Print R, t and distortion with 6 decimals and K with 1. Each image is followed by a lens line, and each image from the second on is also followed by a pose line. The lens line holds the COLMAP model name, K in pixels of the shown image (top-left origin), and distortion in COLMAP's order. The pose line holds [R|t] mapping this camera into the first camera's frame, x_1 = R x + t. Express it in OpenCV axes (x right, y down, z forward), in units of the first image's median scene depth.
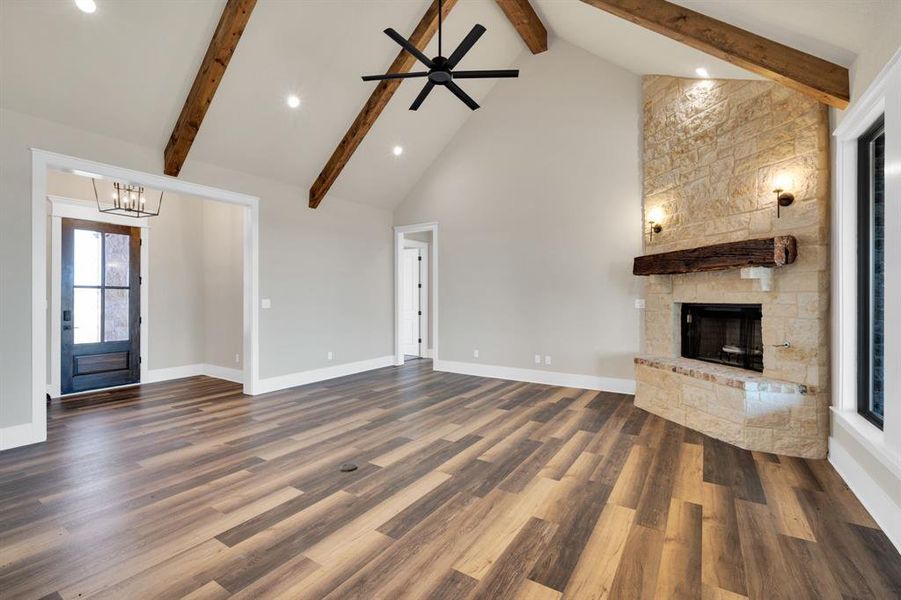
lens RADIAL K [[395.3, 0, 457.5], [0, 395.3, 295.3], [0, 0, 1]] dist [-0.002090, -0.000101]
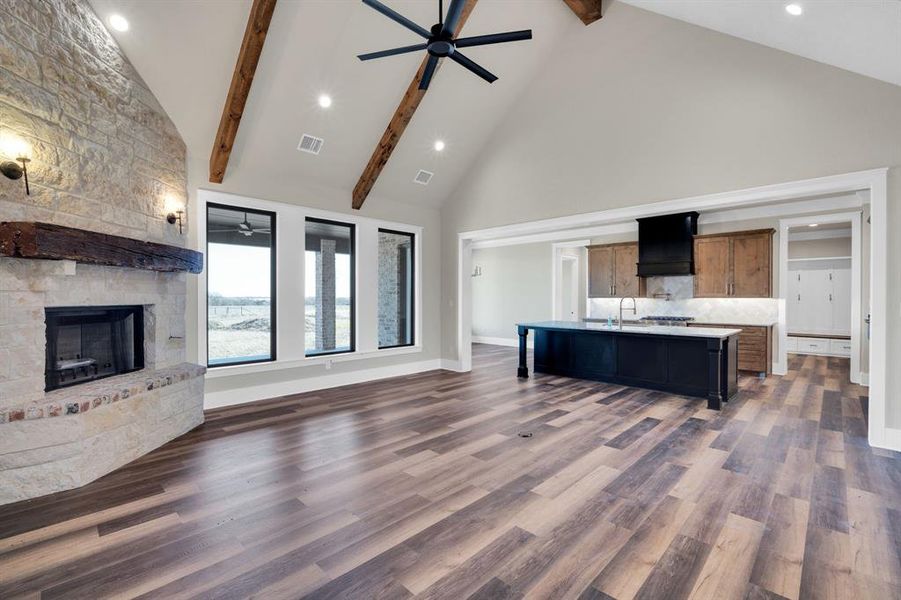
lens RADIAL K [[395.1, 0, 450.5], [0, 395.1, 300.0], [0, 0, 1]] dist [-0.004099, -0.000031]
pose [[-0.976914, -0.001268, 0.213627, -0.236193], [-0.000956, 0.999998, 0.001564, 0.007041], [-0.213629, 0.001324, -0.976914, 1.718495]]
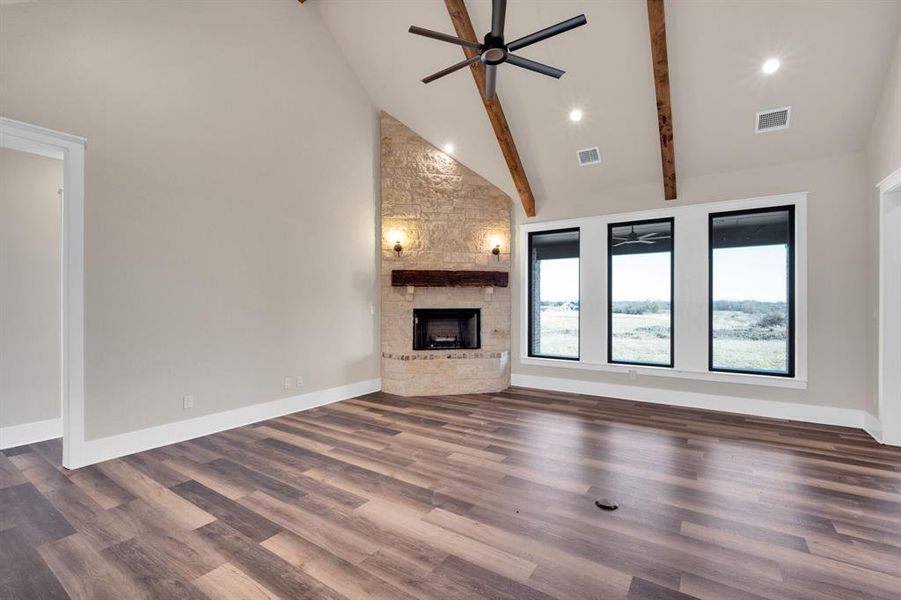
lens RADIAL K [[394.9, 0, 448.8], [0, 394.9, 304.4], [0, 0, 1]] dist [-0.002275, 0.000059]
pose [[0.028046, -0.000113, 0.999607, -0.860899], [-0.003197, 0.999995, 0.000202, 0.004704], [-0.999602, -0.003201, 0.028046, 0.997223]]
